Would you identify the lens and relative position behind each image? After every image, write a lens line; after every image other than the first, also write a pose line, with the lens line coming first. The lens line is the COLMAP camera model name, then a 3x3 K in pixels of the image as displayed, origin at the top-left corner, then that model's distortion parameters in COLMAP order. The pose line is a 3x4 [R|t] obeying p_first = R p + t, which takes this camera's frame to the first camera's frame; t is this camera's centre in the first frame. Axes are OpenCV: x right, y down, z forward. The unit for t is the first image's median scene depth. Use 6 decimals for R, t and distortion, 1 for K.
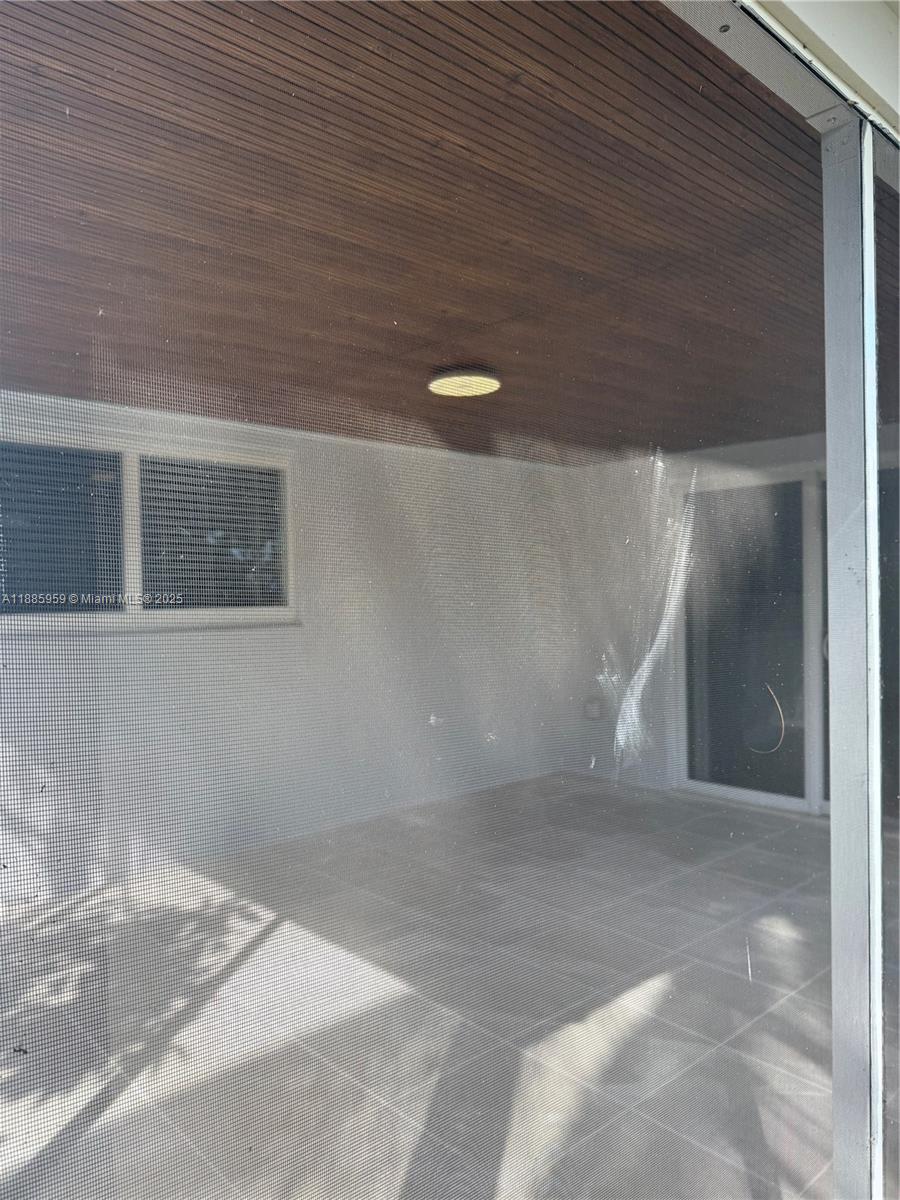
lens RADIAL K [[833.2, 0, 436.1], [0, 833.2, 605.2], [0, 0, 1]] dist [-0.006088, -0.006808]
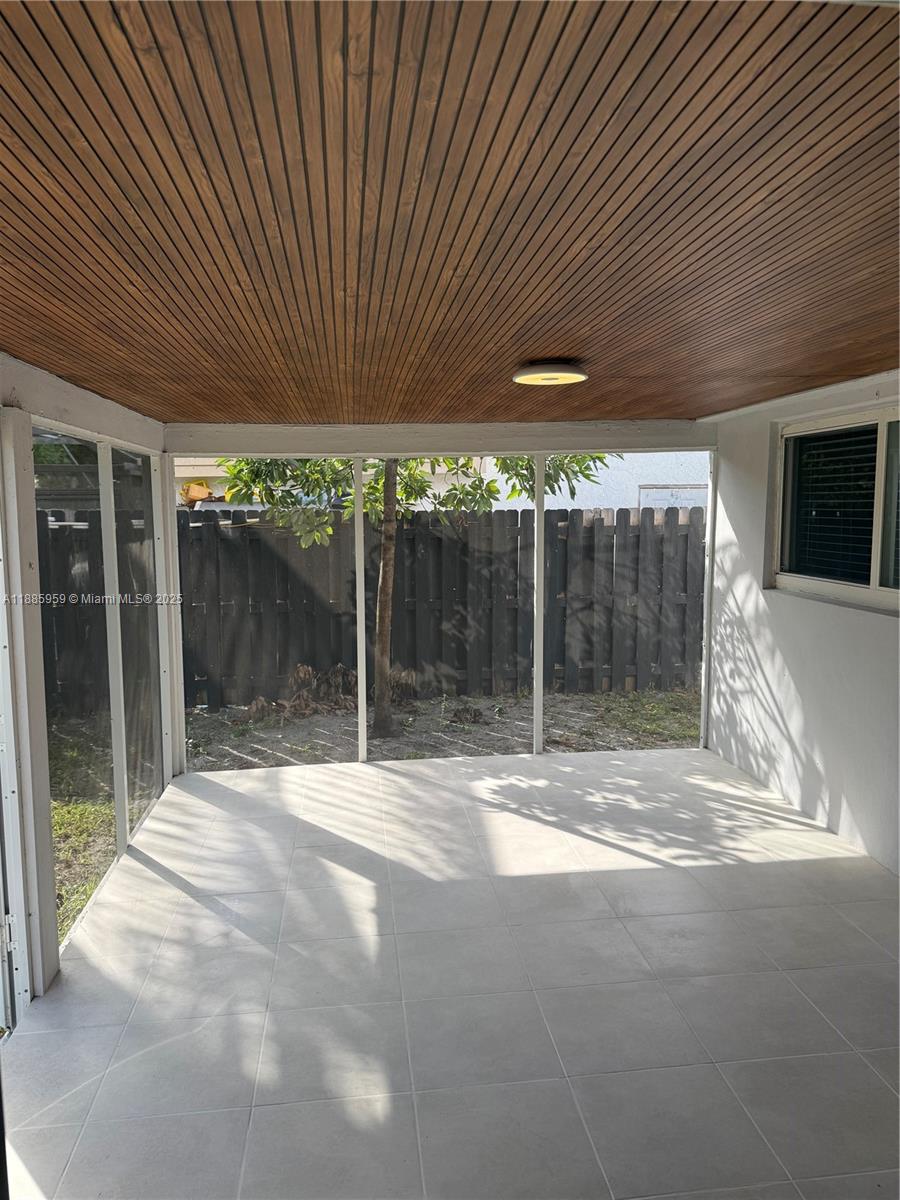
lens RADIAL K [[842.3, 0, 450.0], [0, 842.3, 600.0], [0, 0, 1]] dist [0.123738, -0.205738]
pose [[-0.568319, 0.118061, -0.814294, 1.156154], [0.010711, 0.990630, 0.136151, -0.185449], [0.822739, 0.068655, -0.564258, 1.804041]]
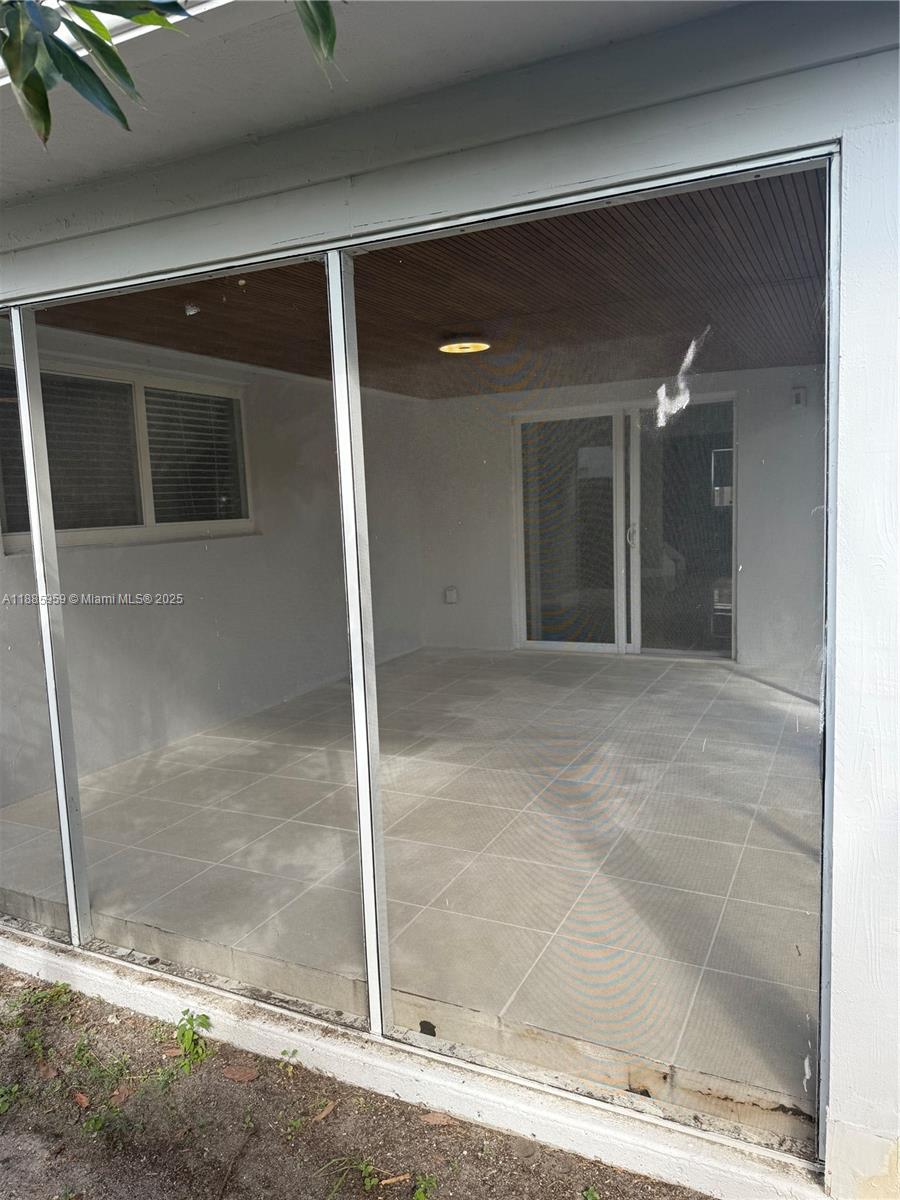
lens RADIAL K [[842.3, 0, 450.0], [0, 842.3, 600.0], [0, 0, 1]] dist [0.123738, -0.205738]
pose [[0.922319, -0.060371, 0.381685, -0.678983], [0.019368, 0.993702, 0.110371, -0.018376], [-0.385944, -0.094405, 0.917679, -0.414441]]
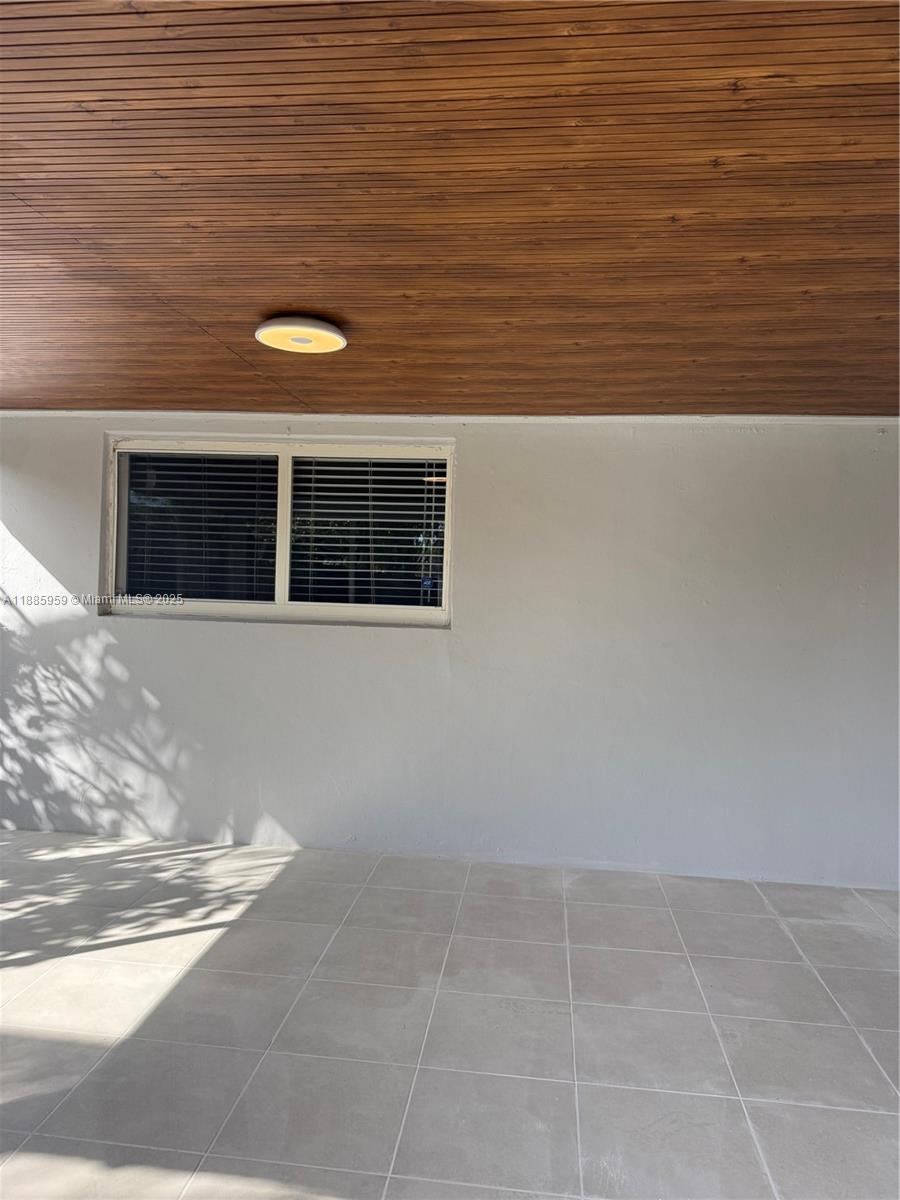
lens RADIAL K [[830.4, 0, 450.0], [0, 830.4, 600.0], [0, 0, 1]] dist [0.008530, -0.001313]
pose [[0.674931, 0.057153, -0.735664, 0.893528], [-0.057393, 0.998042, 0.024883, -0.054582], [0.735645, 0.025428, 0.676890, 0.678323]]
